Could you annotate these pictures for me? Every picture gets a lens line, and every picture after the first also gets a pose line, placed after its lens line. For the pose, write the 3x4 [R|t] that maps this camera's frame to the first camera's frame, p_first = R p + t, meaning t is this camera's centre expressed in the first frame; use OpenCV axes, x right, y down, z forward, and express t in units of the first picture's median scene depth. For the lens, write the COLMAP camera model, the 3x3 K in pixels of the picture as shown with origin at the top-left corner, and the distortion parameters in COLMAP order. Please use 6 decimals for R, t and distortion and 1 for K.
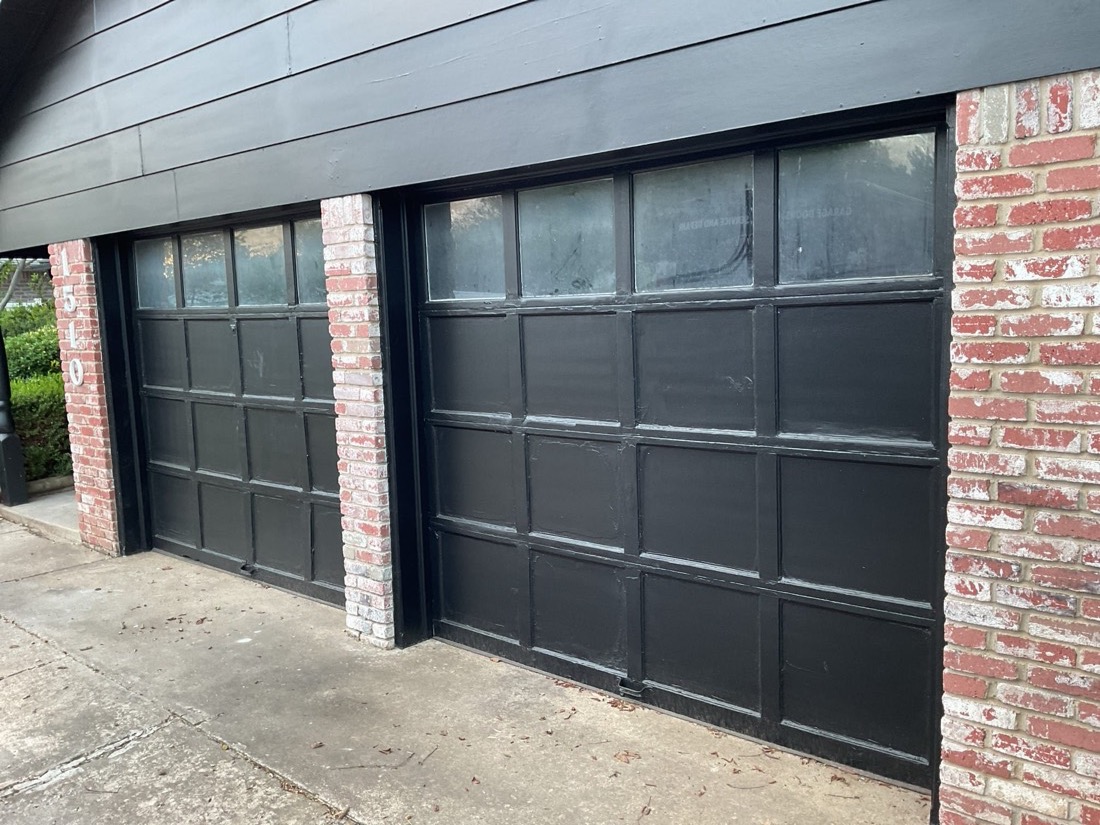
lens RADIAL K [[913.3, 0, 550.0], [0, 913.3, 412.5], [0, 0, 1]] dist [-0.005338, -0.007081]
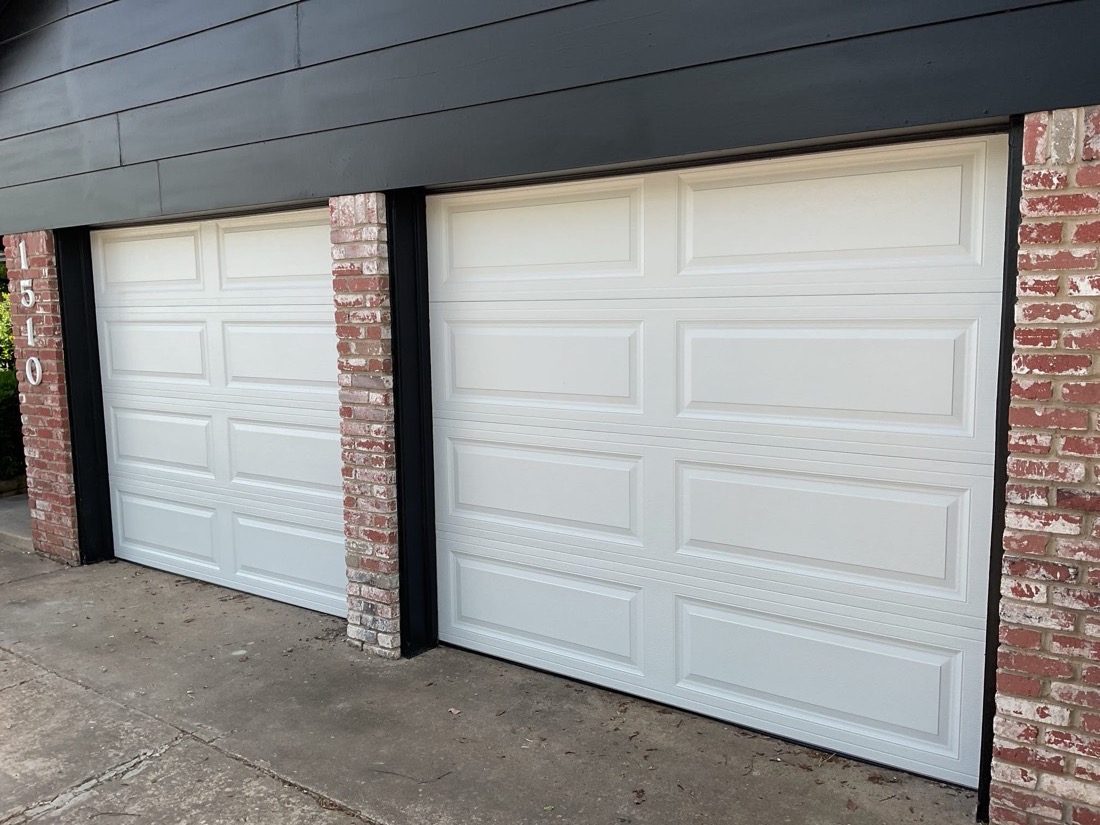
lens RADIAL K [[913.3, 0, 550.0], [0, 913.3, 412.5], [0, 0, 1]] dist [-0.005338, -0.007081]
pose [[0.995406, 0.008435, 0.095376, -0.122466], [-0.007920, 0.999952, -0.005771, -0.000210], [-0.095420, 0.004989, 0.995425, 0.012159]]
